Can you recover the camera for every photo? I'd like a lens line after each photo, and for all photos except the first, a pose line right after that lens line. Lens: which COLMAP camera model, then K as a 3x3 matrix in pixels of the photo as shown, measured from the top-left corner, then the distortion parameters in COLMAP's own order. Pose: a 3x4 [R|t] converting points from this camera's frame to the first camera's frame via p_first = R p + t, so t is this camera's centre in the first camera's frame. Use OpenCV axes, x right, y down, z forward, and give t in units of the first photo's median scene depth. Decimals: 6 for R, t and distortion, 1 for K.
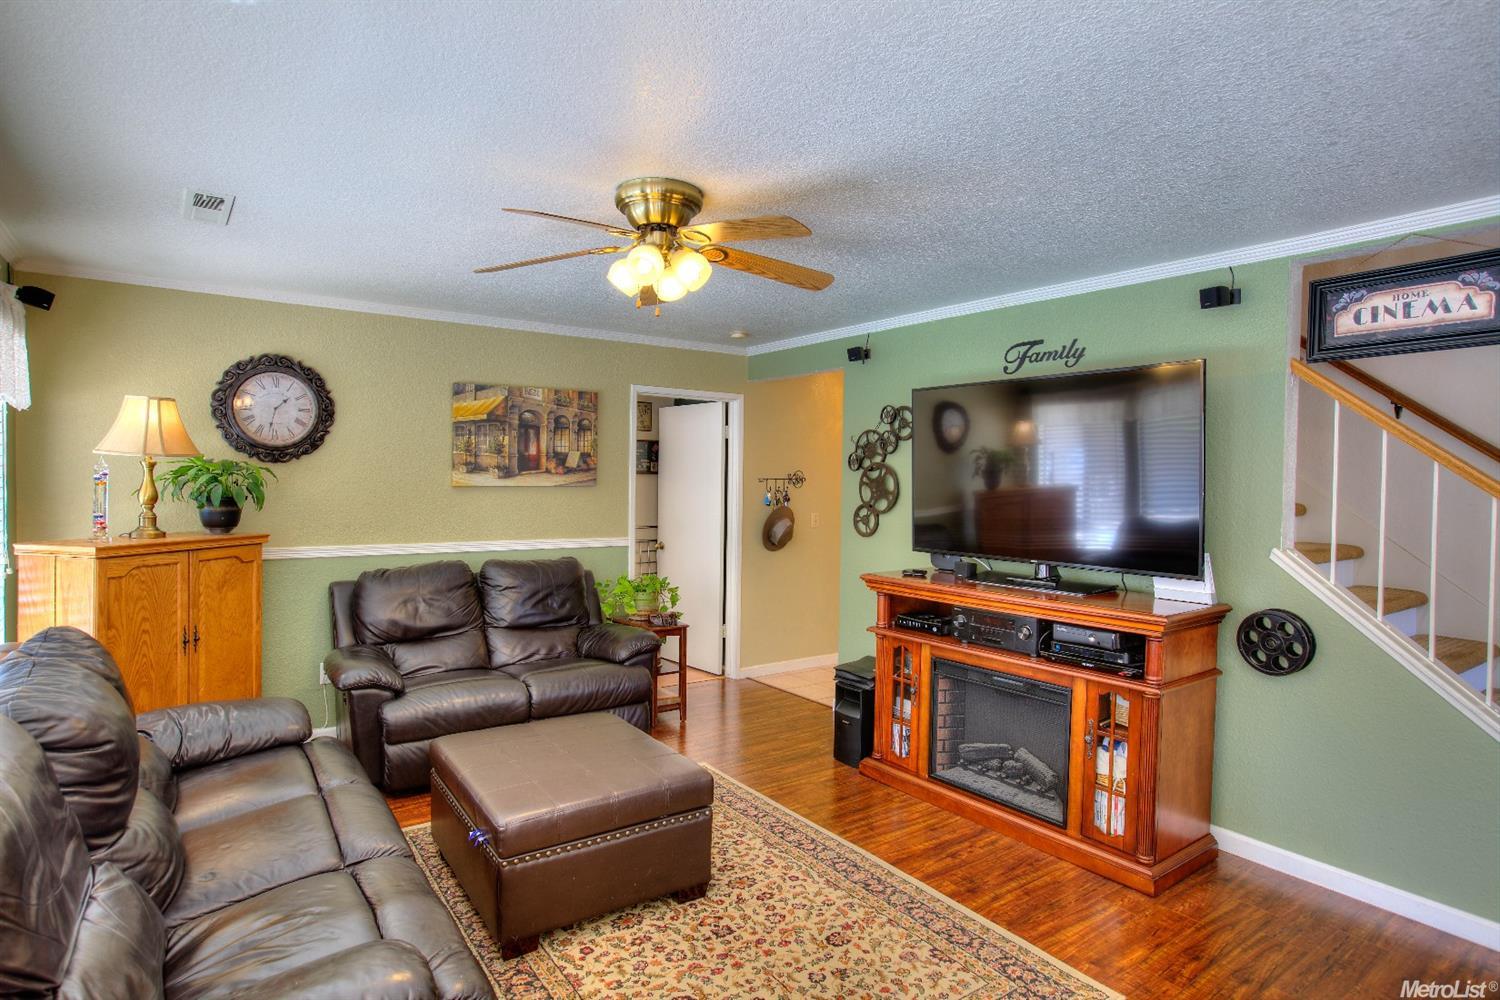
lens RADIAL K [[804.5, 0, 750.0], [0, 804.5, 500.0], [0, 0, 1]] dist [-0.042522, 0.024740]
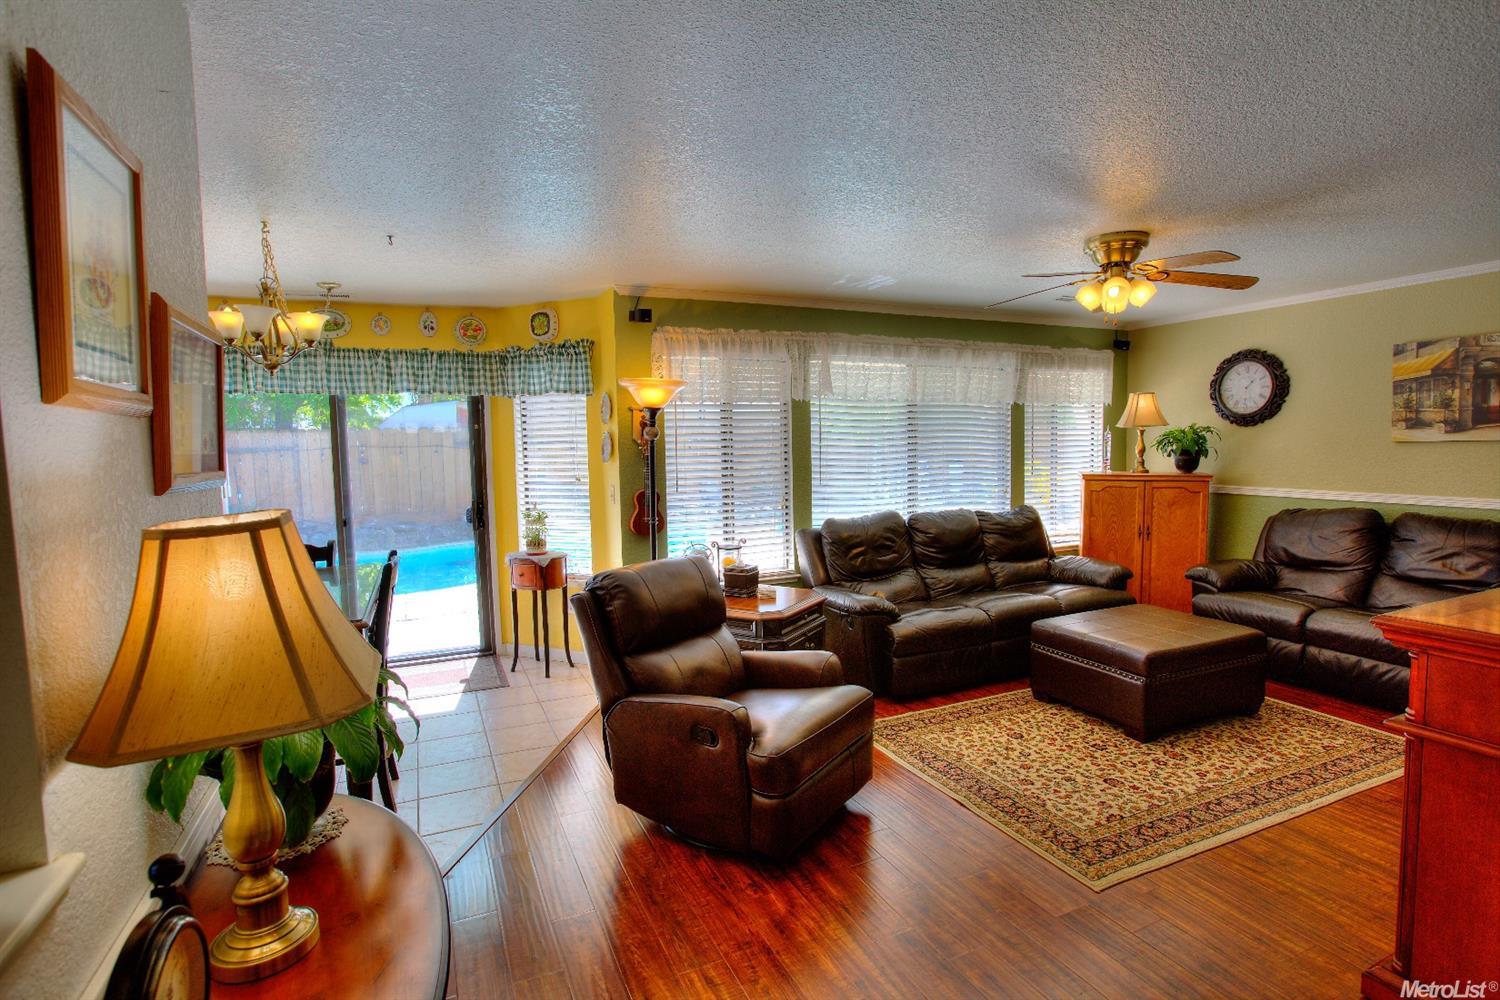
lens RADIAL K [[739.9, 0, 750.0], [0, 739.9, 500.0], [0, 0, 1]] dist [-0.050374, 0.028253]
pose [[-0.189149, 0.067554, -0.979622, 0.941557], [-0.011963, 0.997398, 0.071090, 0.002633], [0.981876, 0.025166, -0.187848, 0.422853]]
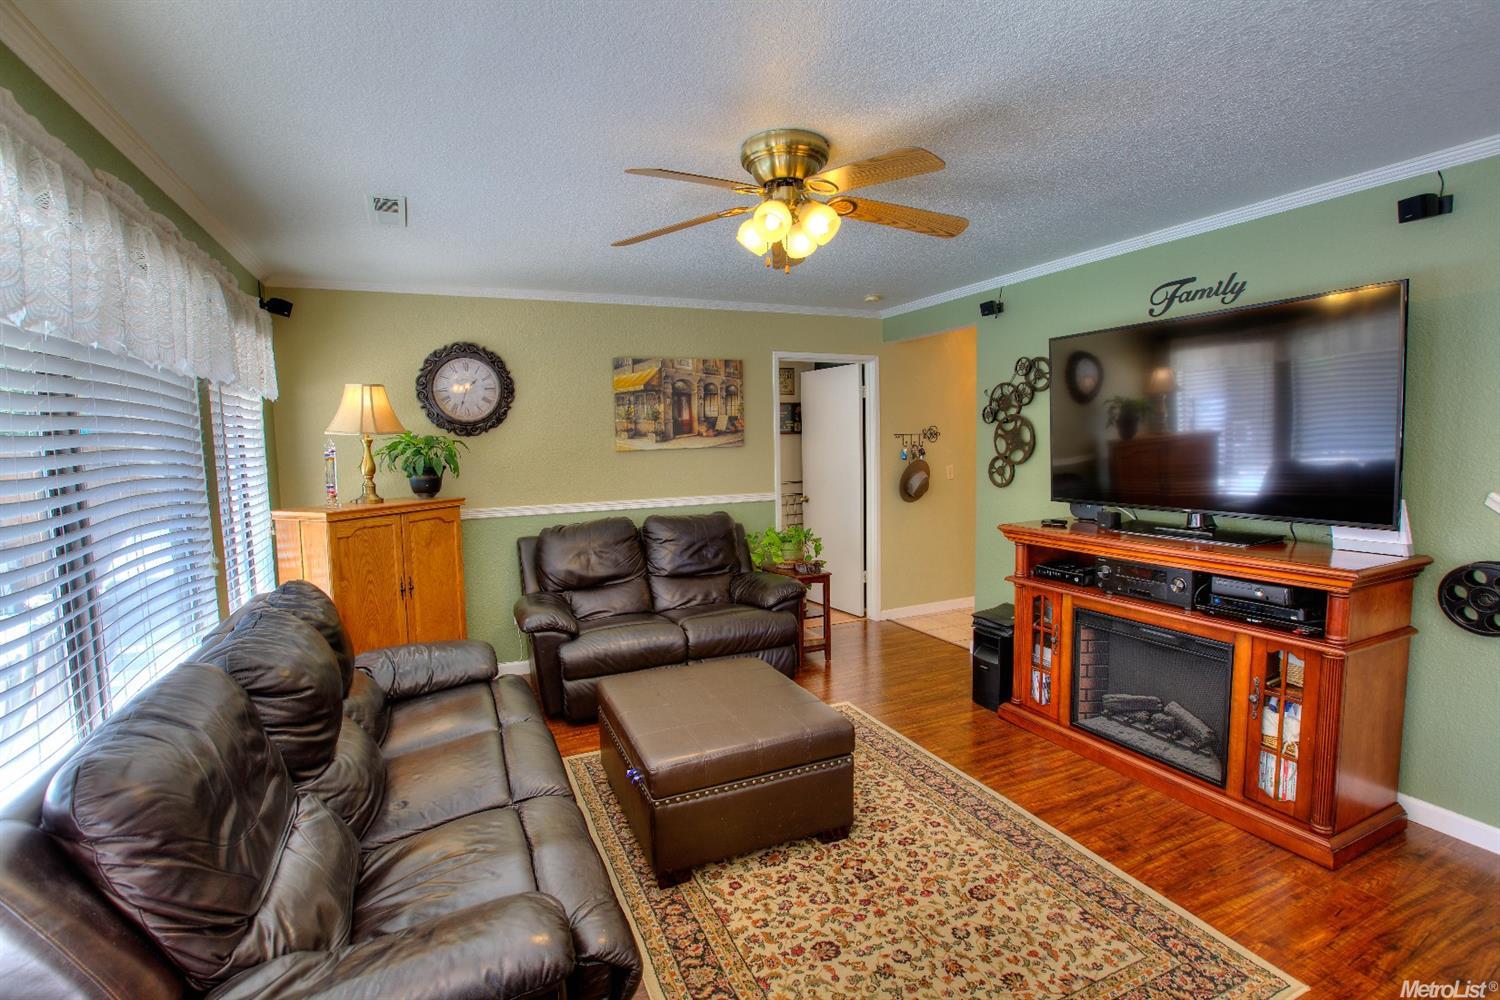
lens RADIAL K [[700.7, 0, 750.0], [0, 700.7, 500.0], [0, 0, 1]] dist [-0.057618, 0.026979]
pose [[0.980693, -0.019022, -0.194625, 0.001713], [0.030922, 0.997821, 0.058291, -0.000052], [0.193092, -0.063184, 0.979144, 0.088406]]
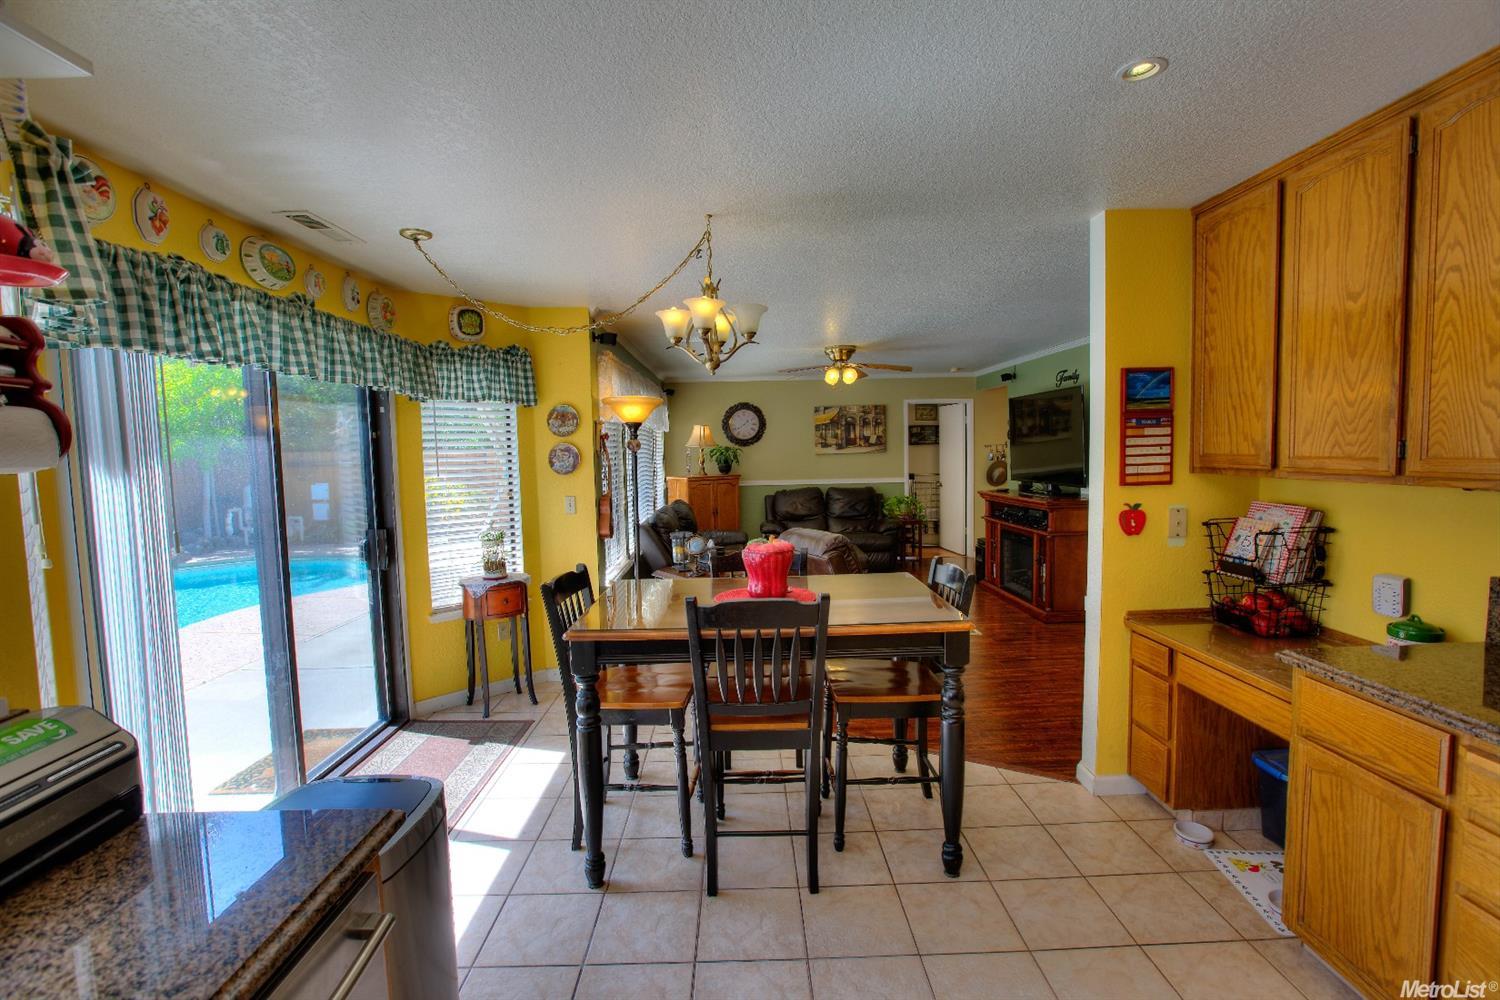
lens RADIAL K [[680.6, 0, 750.0], [0, 680.6, 500.0], [0, 0, 1]] dist [-0.054247, 0.019873]
pose [[0.823112, 0.010135, -0.567789, 0.683688], [0.017752, 0.998893, 0.043565, 0.030546], [0.567601, -0.045938, 0.822021, -0.812324]]
